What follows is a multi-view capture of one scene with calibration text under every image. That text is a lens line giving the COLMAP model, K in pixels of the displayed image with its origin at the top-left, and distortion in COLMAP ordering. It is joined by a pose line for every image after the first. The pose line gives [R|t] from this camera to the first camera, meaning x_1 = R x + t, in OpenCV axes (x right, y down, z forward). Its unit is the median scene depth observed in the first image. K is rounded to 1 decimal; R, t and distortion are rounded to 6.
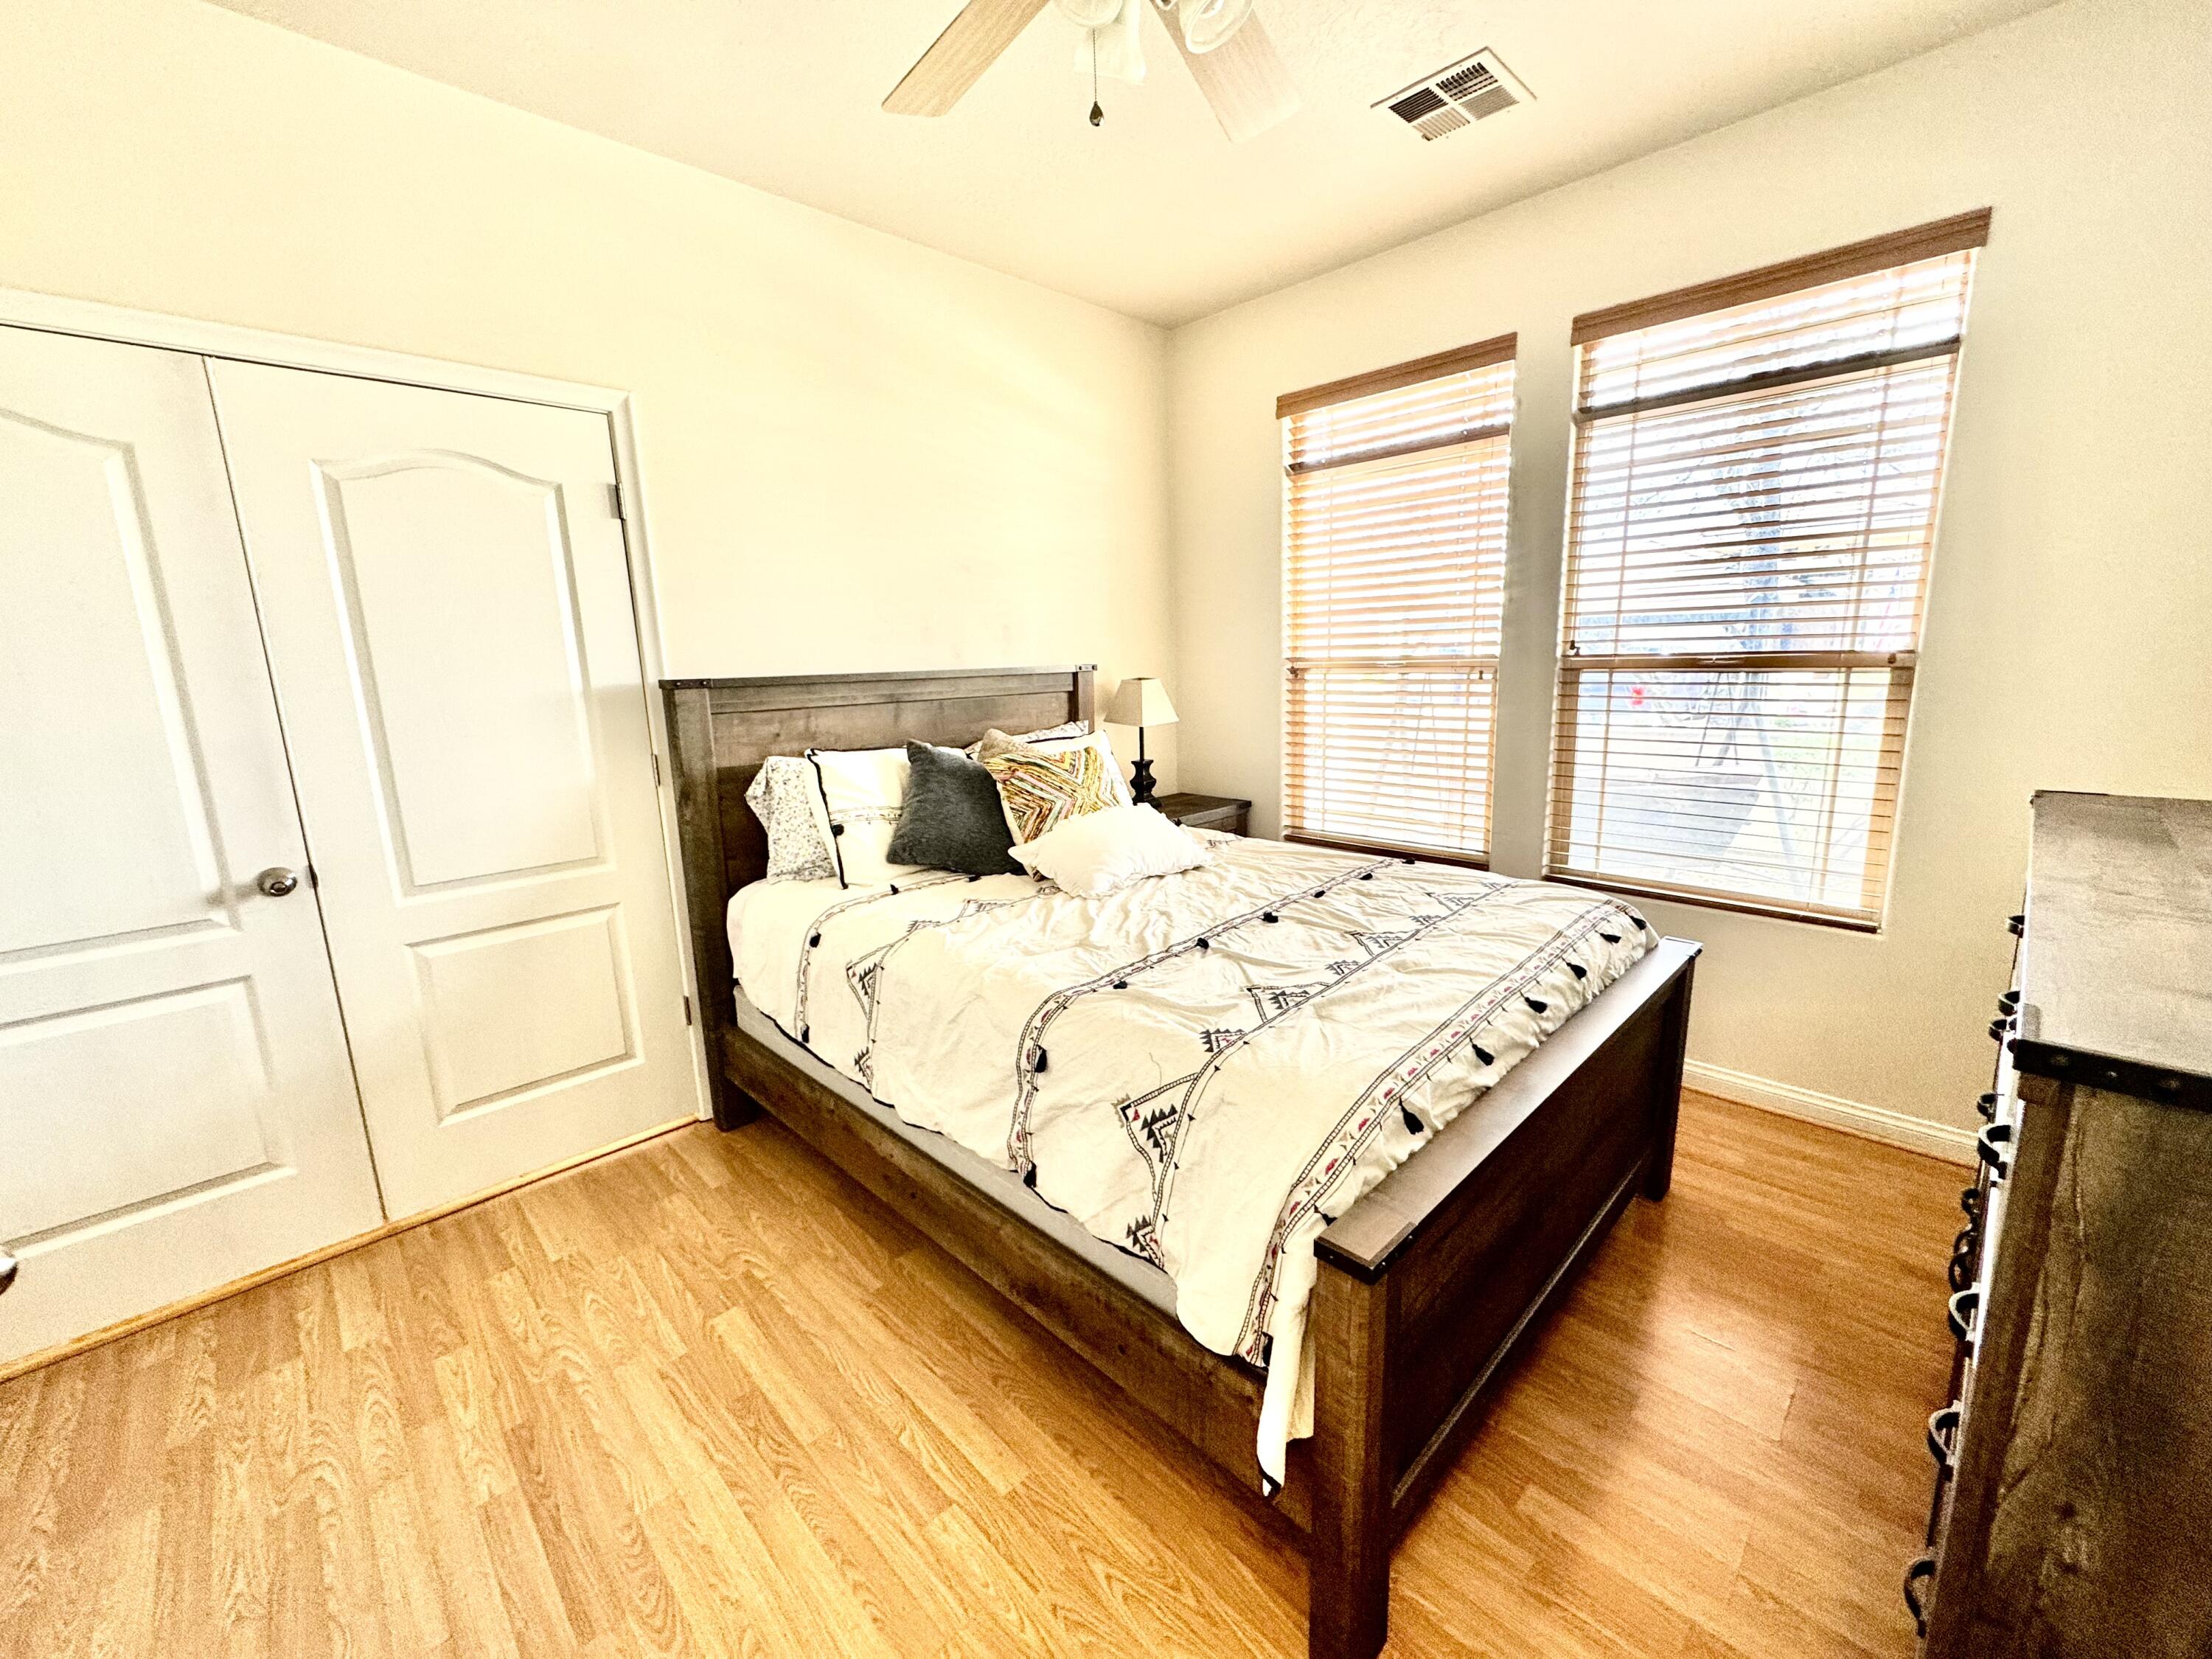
lens RADIAL K [[882.0, 0, 1105.0], [0, 882.0, 824.8], [0, 0, 1]] dist [-0.000777, -0.000072]
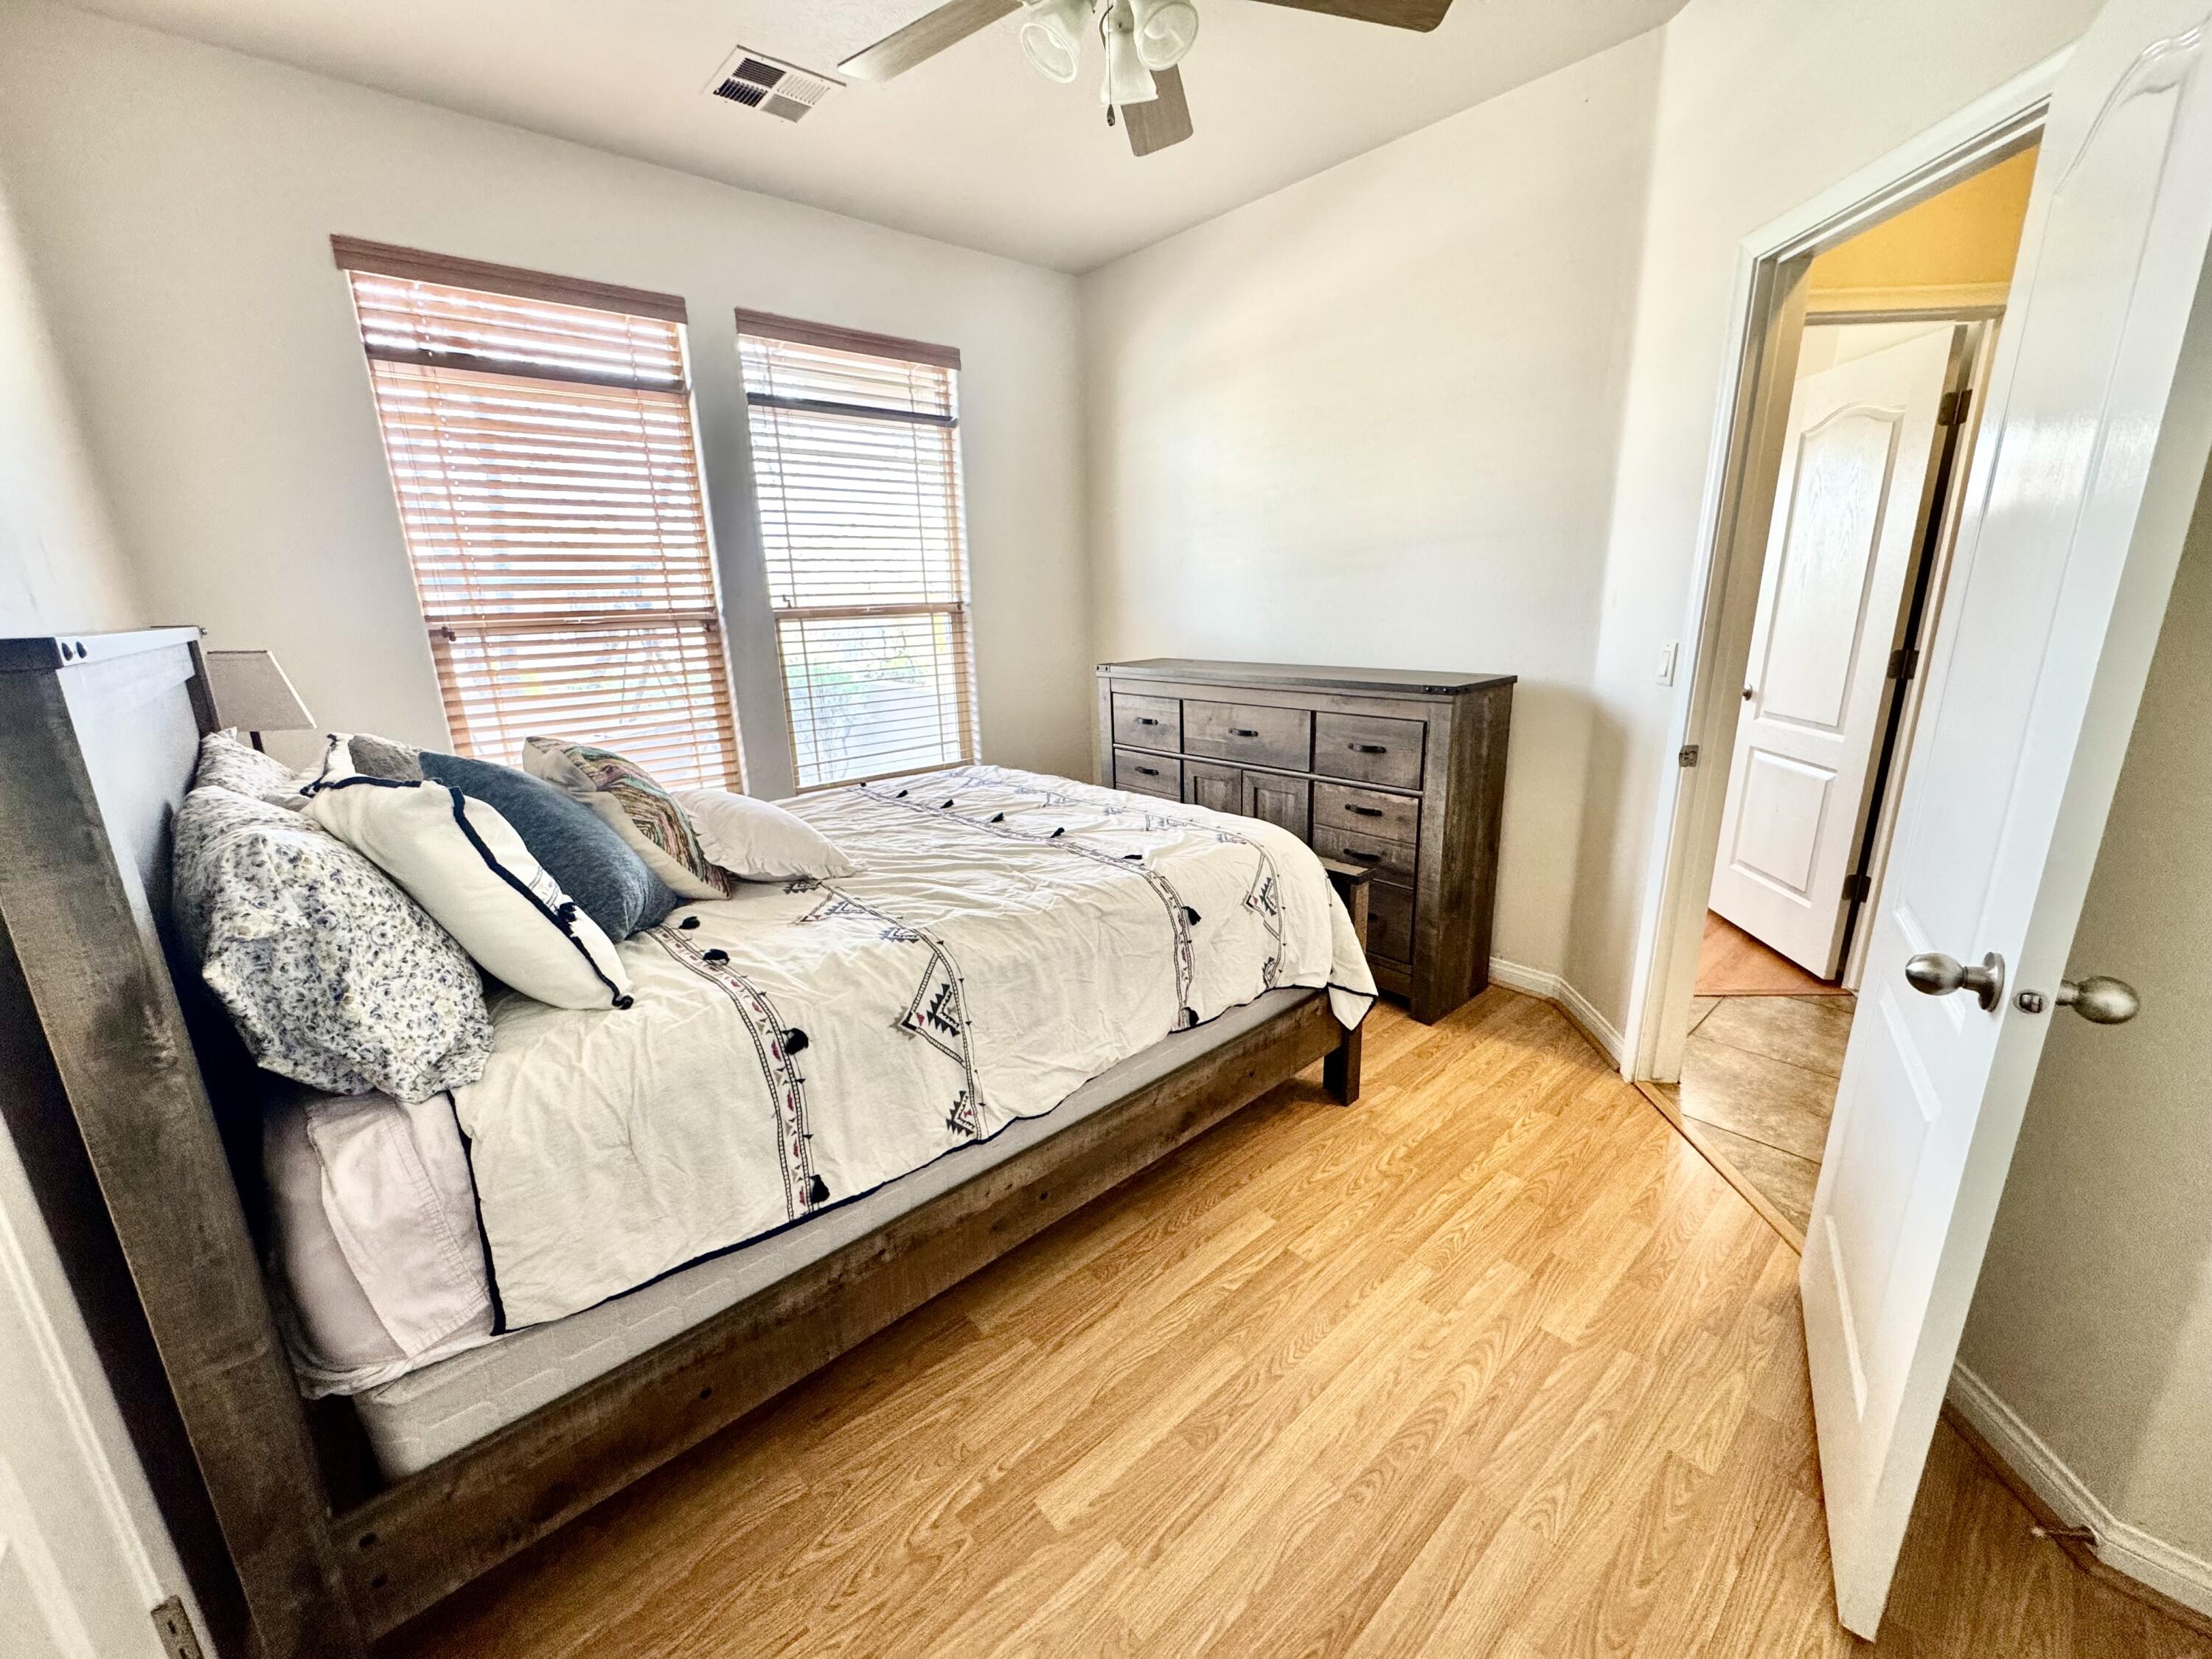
lens RADIAL K [[882.0, 0, 1105.0], [0, 882.0, 824.8], [0, 0, 1]] dist [-0.000777, -0.000072]
pose [[0.050256, -0.231069, 0.971639, -0.877316], [0.216744, 0.952205, 0.215237, -0.099657], [-0.974934, 0.199780, 0.097937, 0.690493]]
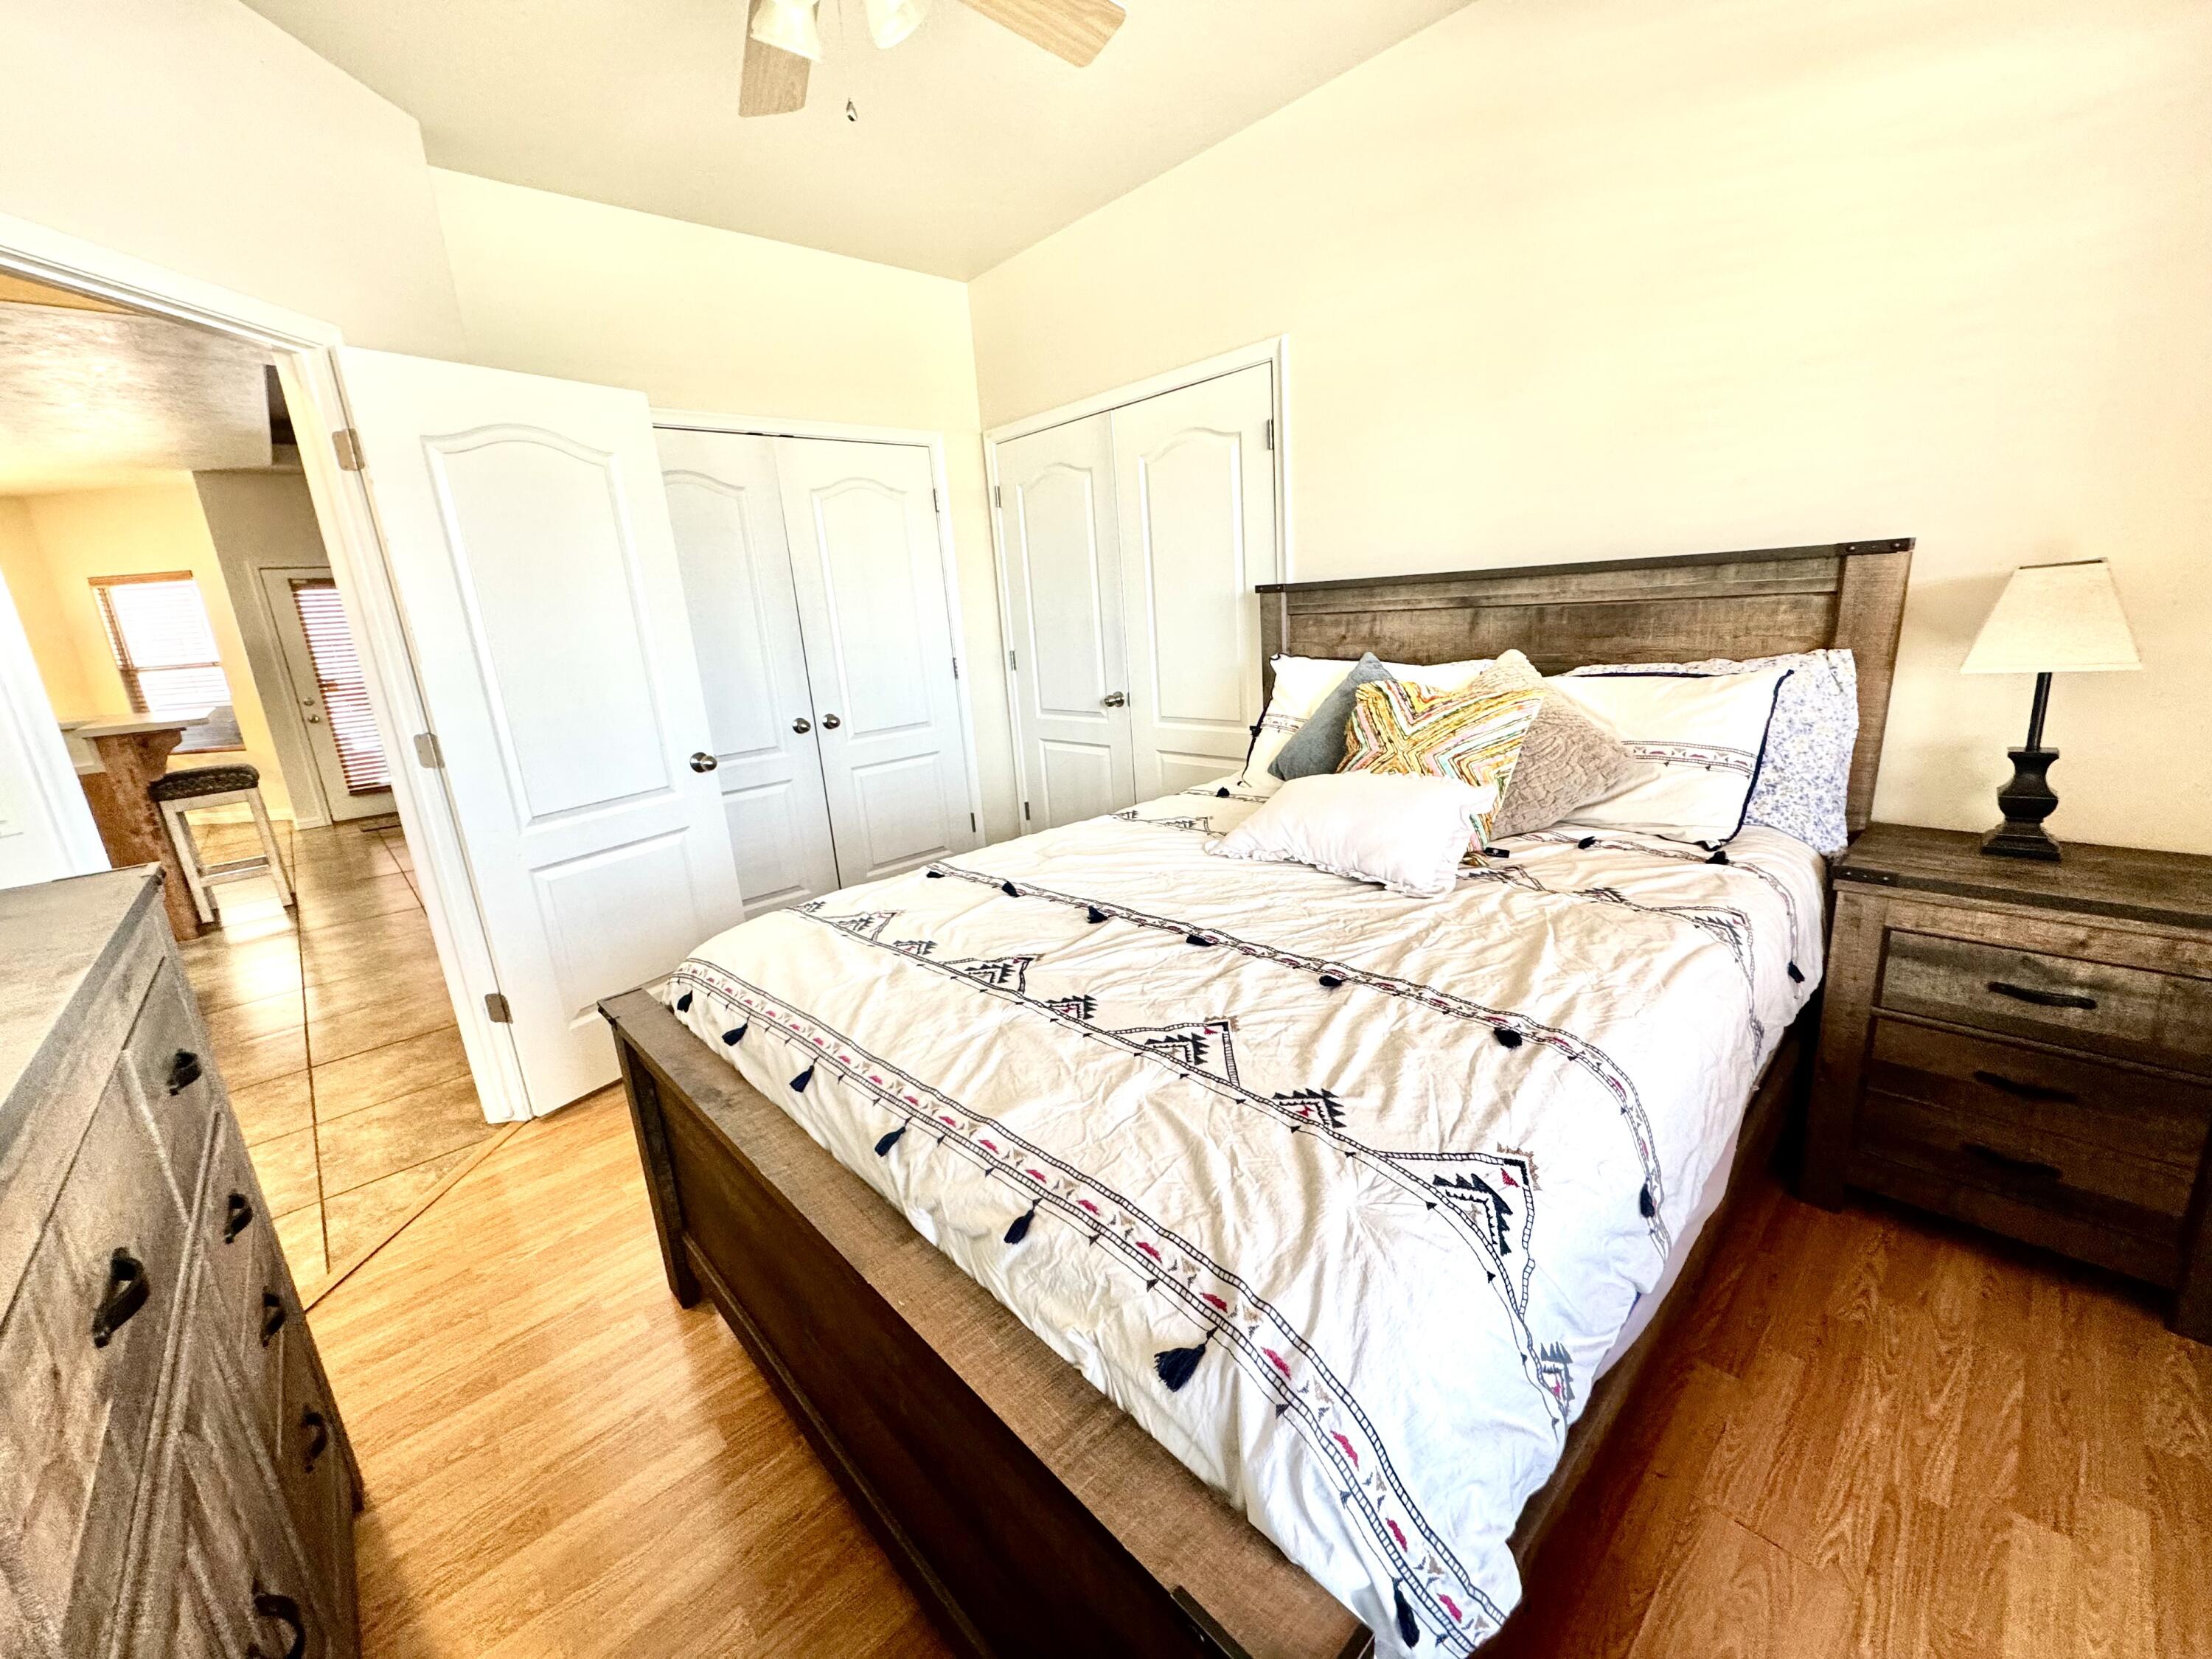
lens RADIAL K [[882.0, 0, 1105.0], [0, 882.0, 824.8], [0, 0, 1]] dist [-0.000777, -0.000072]
pose [[-0.022477, 0.275715, -0.960977, 0.855270], [-0.119957, 0.953531, 0.276385, -0.178756], [0.992525, 0.121488, 0.011641, 0.911767]]
